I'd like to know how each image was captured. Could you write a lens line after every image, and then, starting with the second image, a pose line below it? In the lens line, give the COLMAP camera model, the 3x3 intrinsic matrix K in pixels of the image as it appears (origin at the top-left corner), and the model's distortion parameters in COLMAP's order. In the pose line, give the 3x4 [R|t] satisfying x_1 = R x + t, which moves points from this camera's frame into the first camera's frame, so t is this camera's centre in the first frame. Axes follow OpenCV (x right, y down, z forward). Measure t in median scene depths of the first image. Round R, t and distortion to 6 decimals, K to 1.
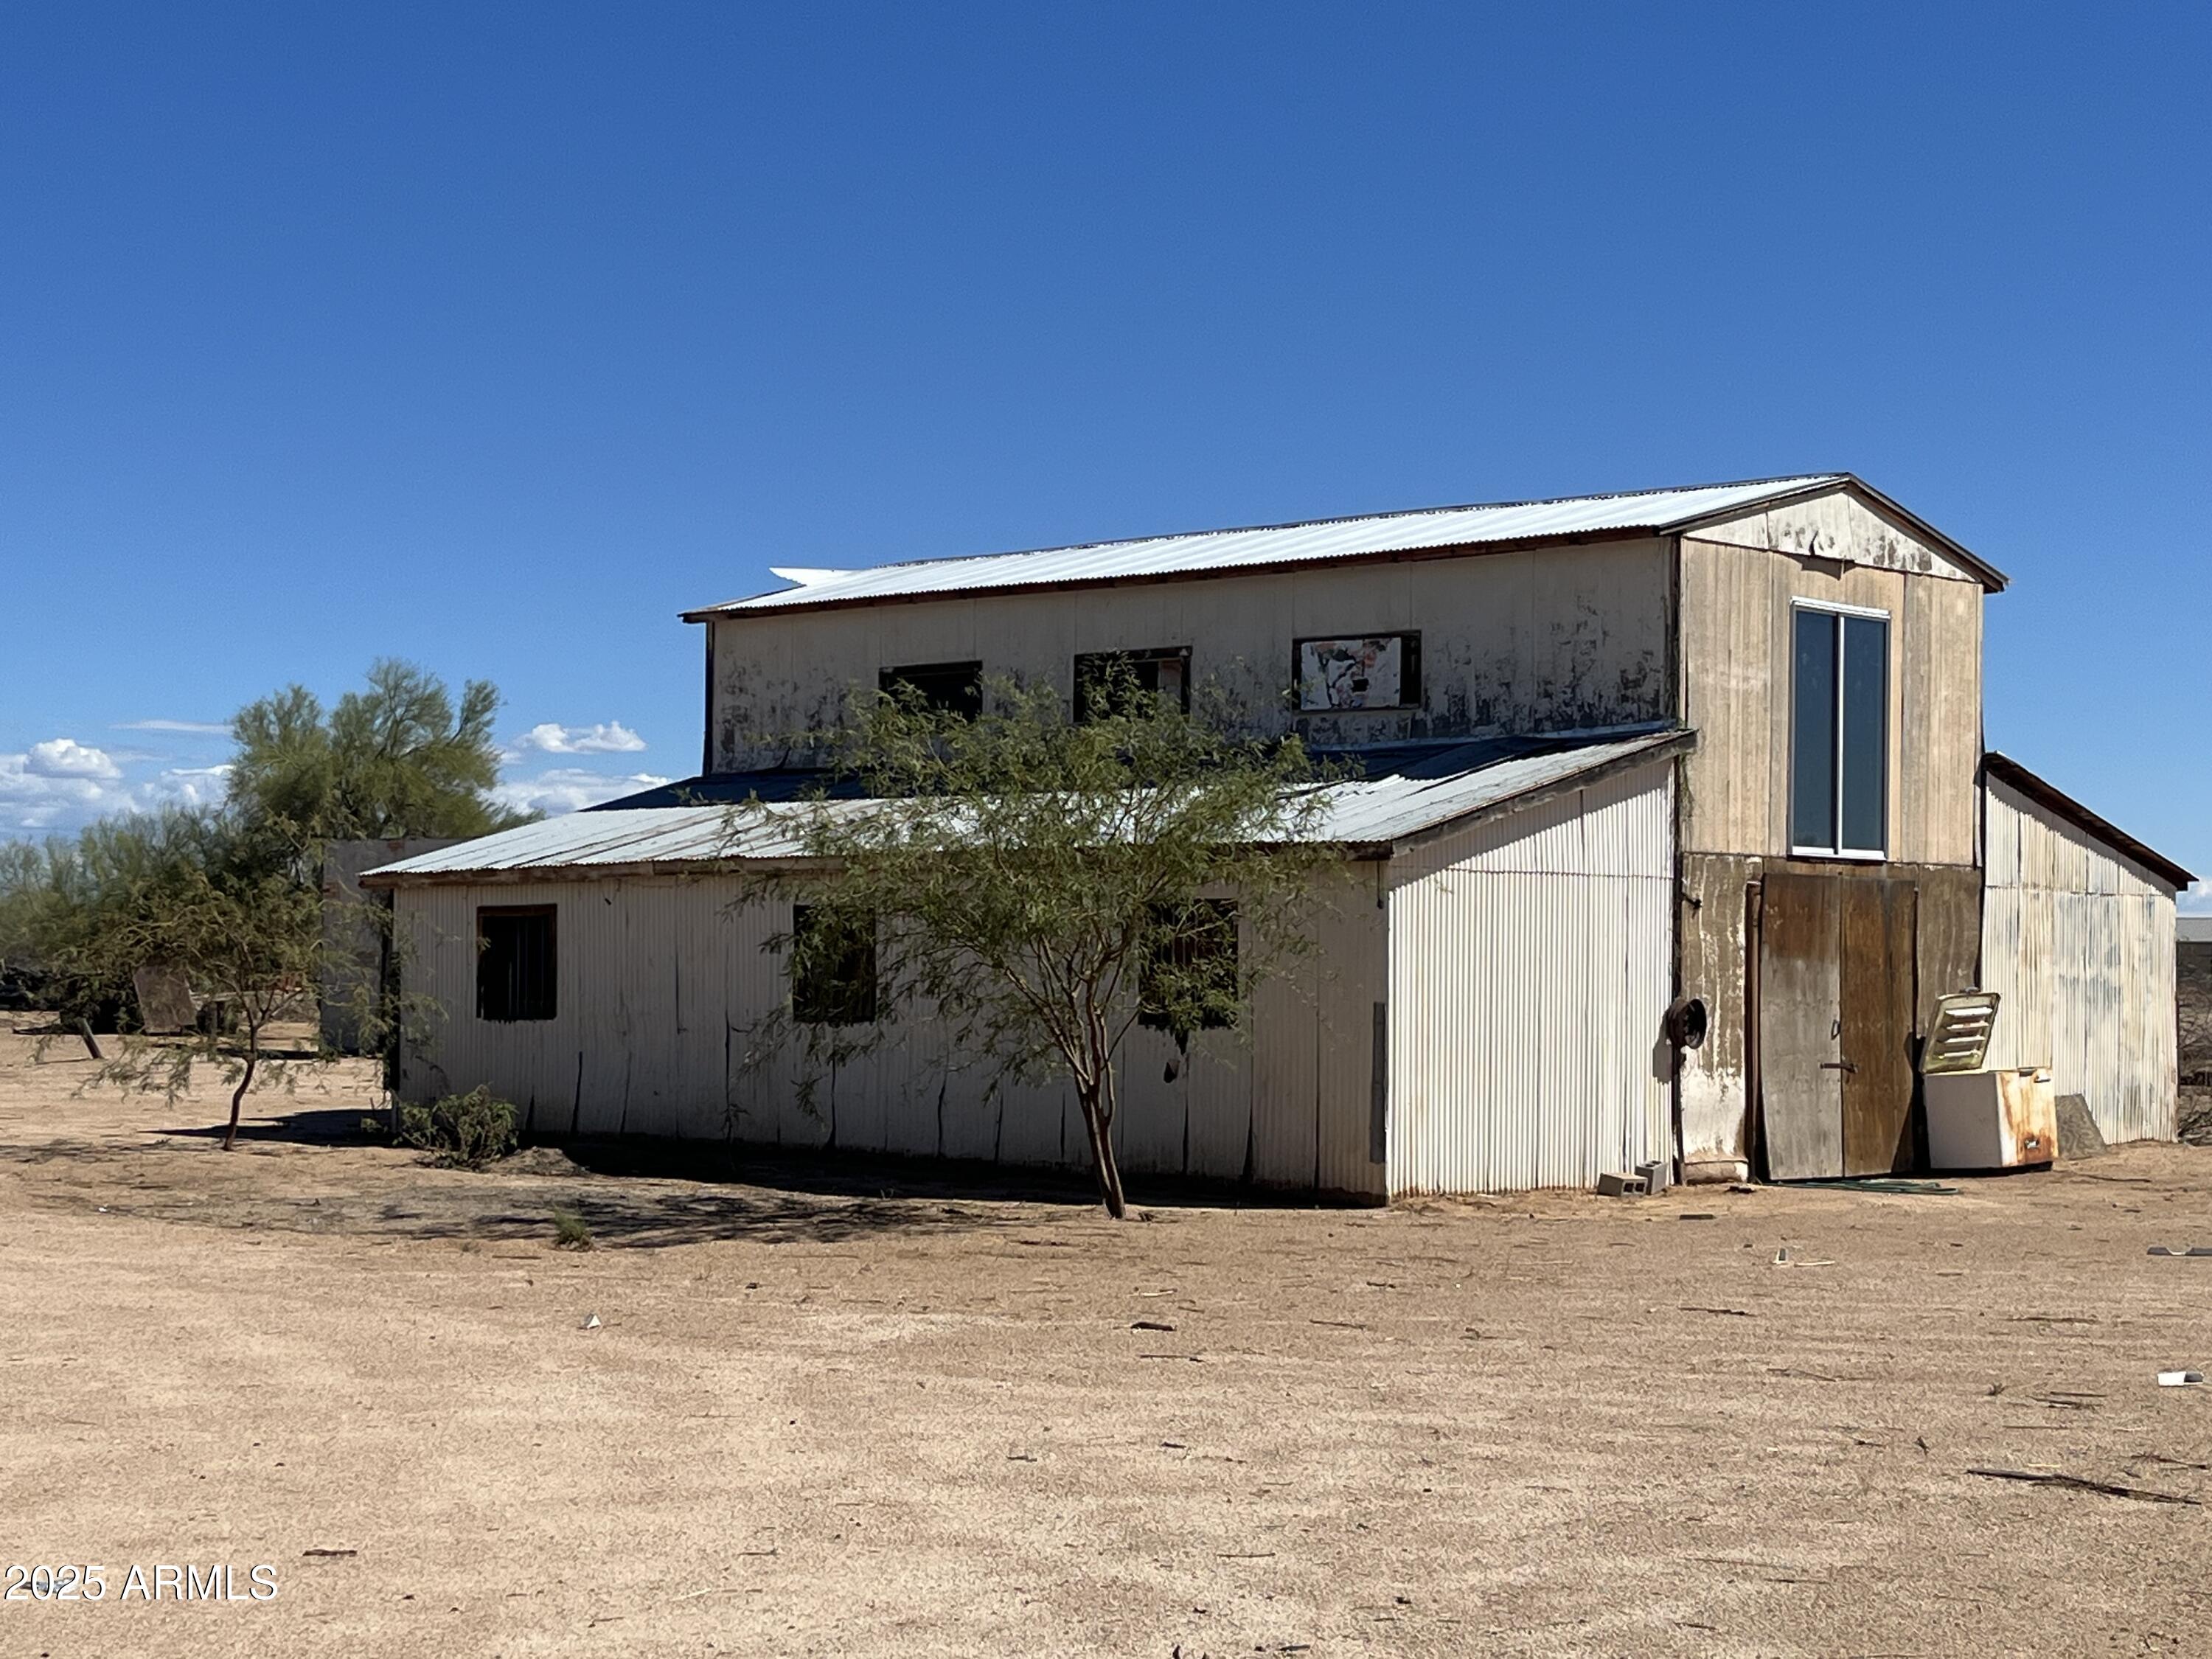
lens RADIAL K [[3550.6, 0, 1114.7], [0, 3550.6, 828.0], [0, 0, 1]] dist [0.055340, 0.000000]
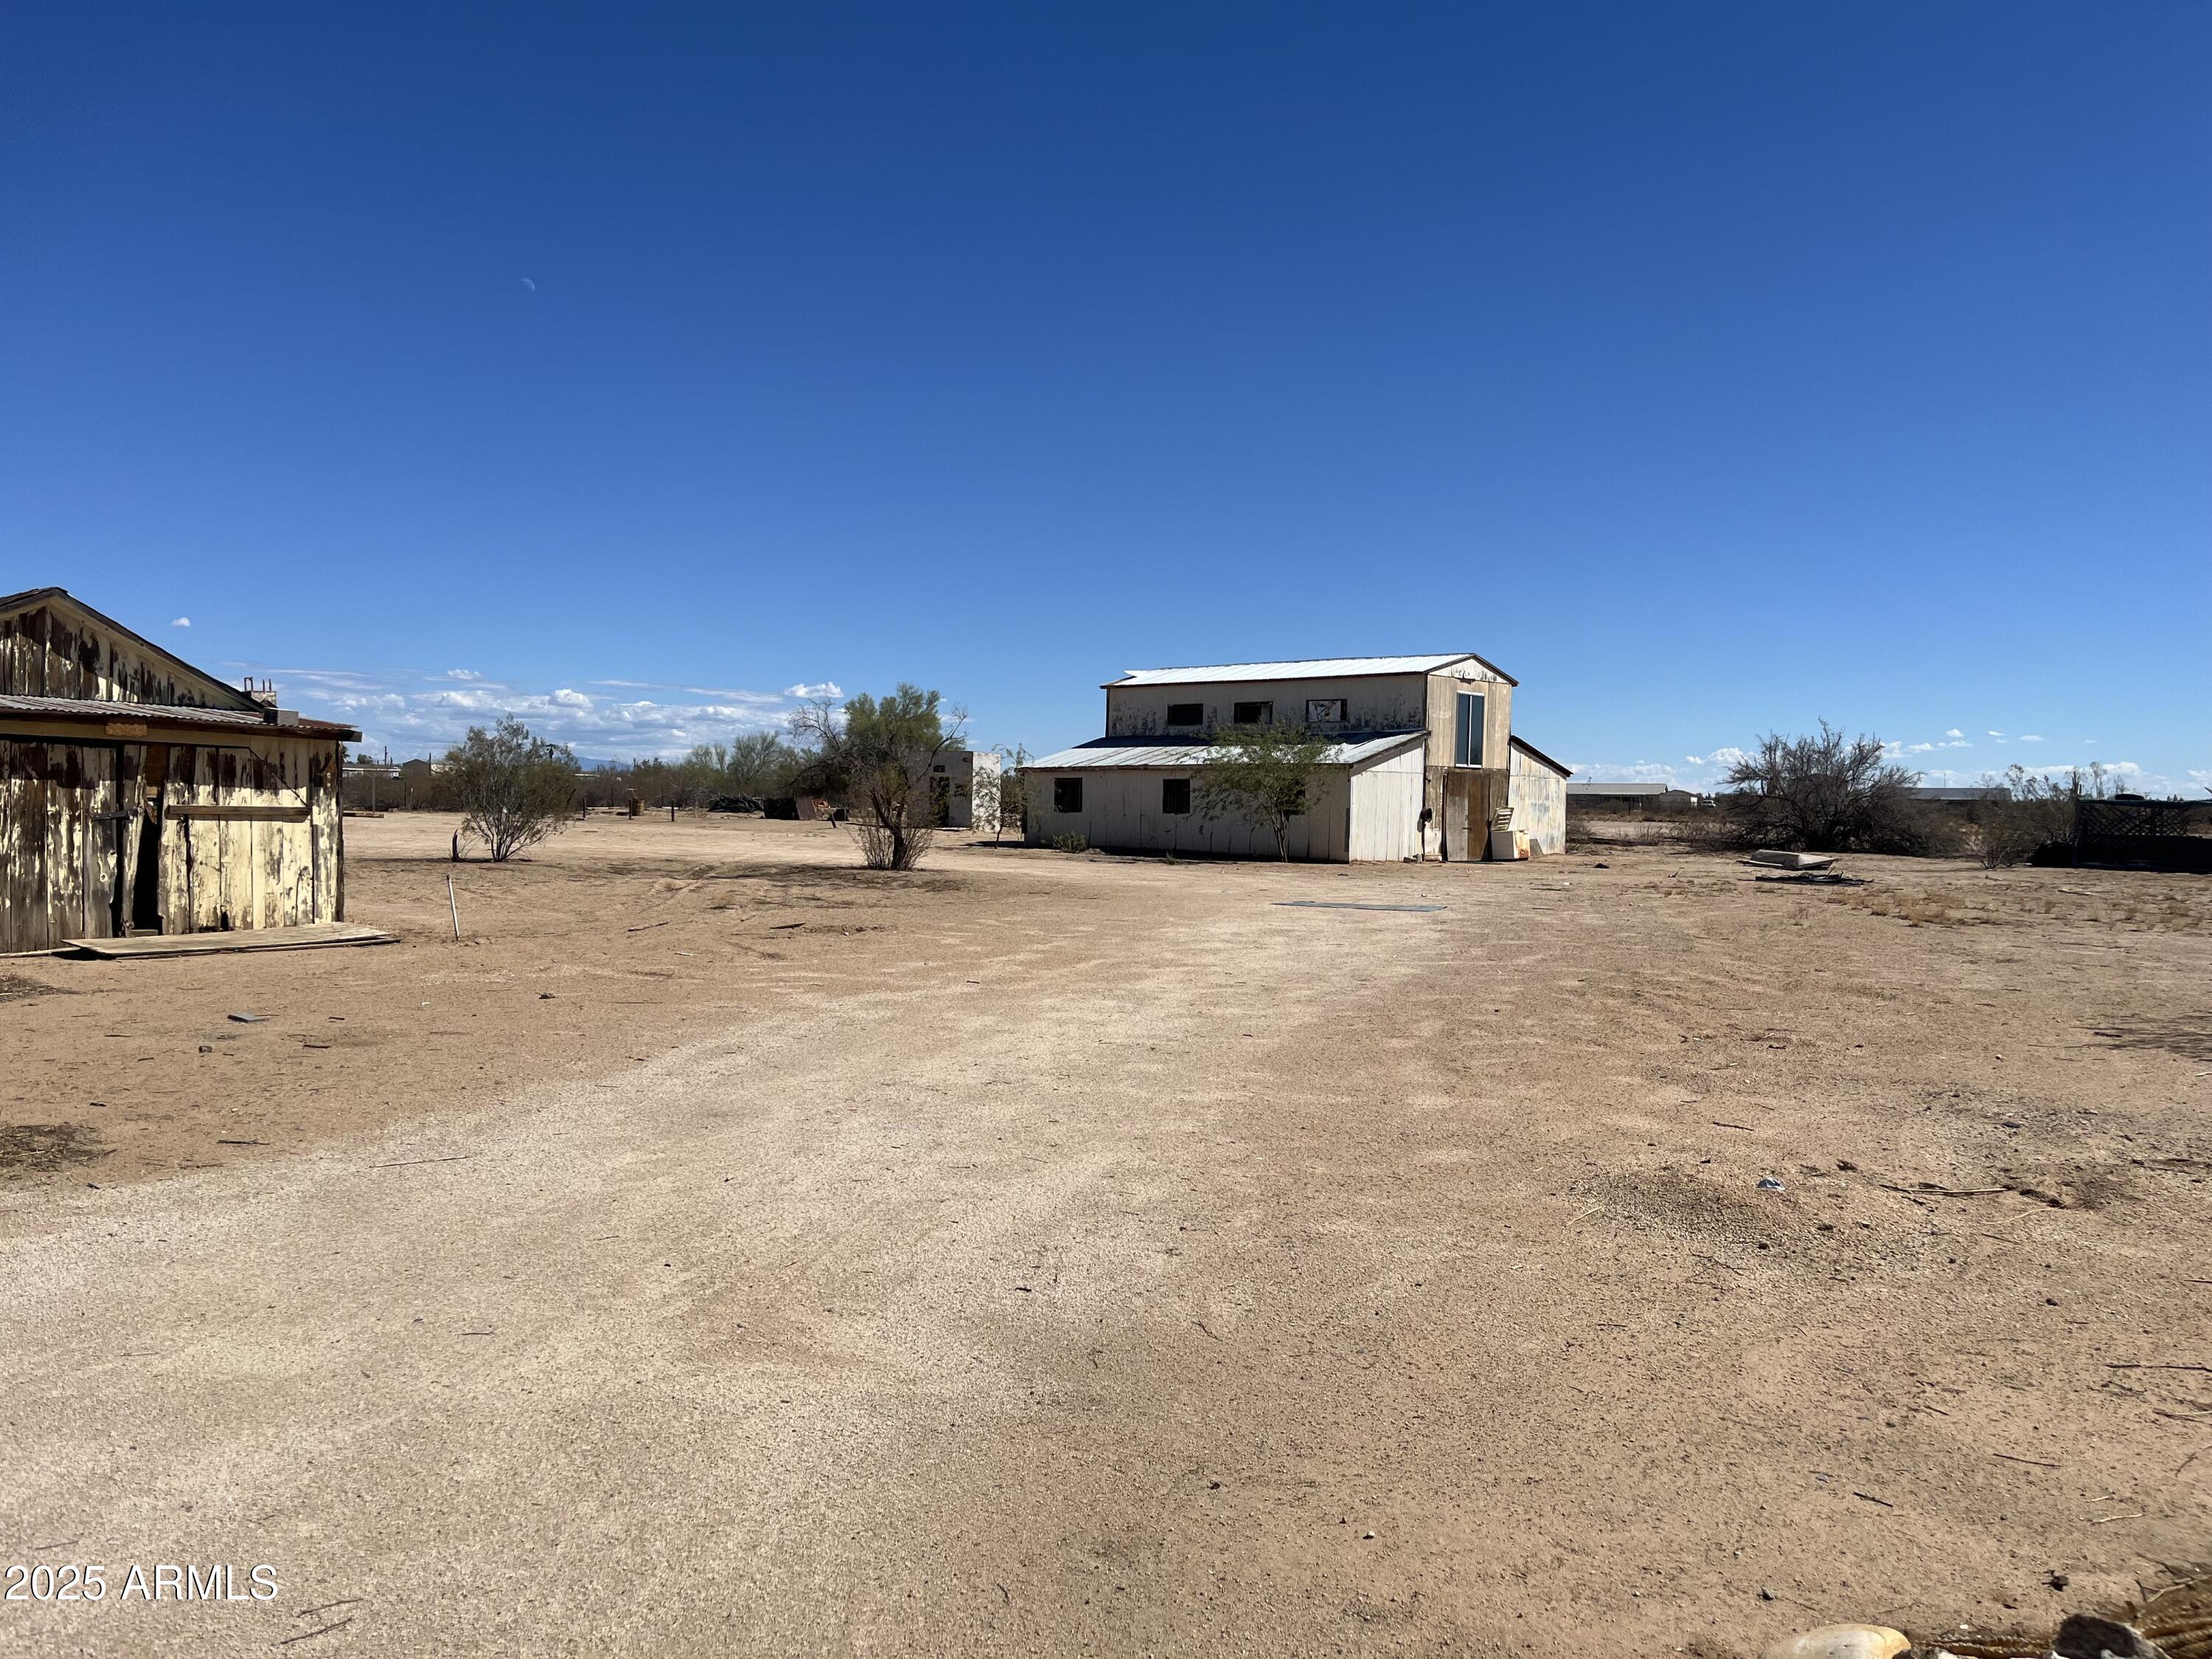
lens RADIAL K [[1678.5, 0, 1088.6], [0, 1678.5, 830.0], [0, 0, 1]] dist [0.023118, -0.070244]
pose [[0.999866, 0.008463, 0.013997, -0.181614], [-0.009233, 0.998397, 0.055833, -0.018080], [-0.013502, -0.055954, 0.998342, -0.600084]]
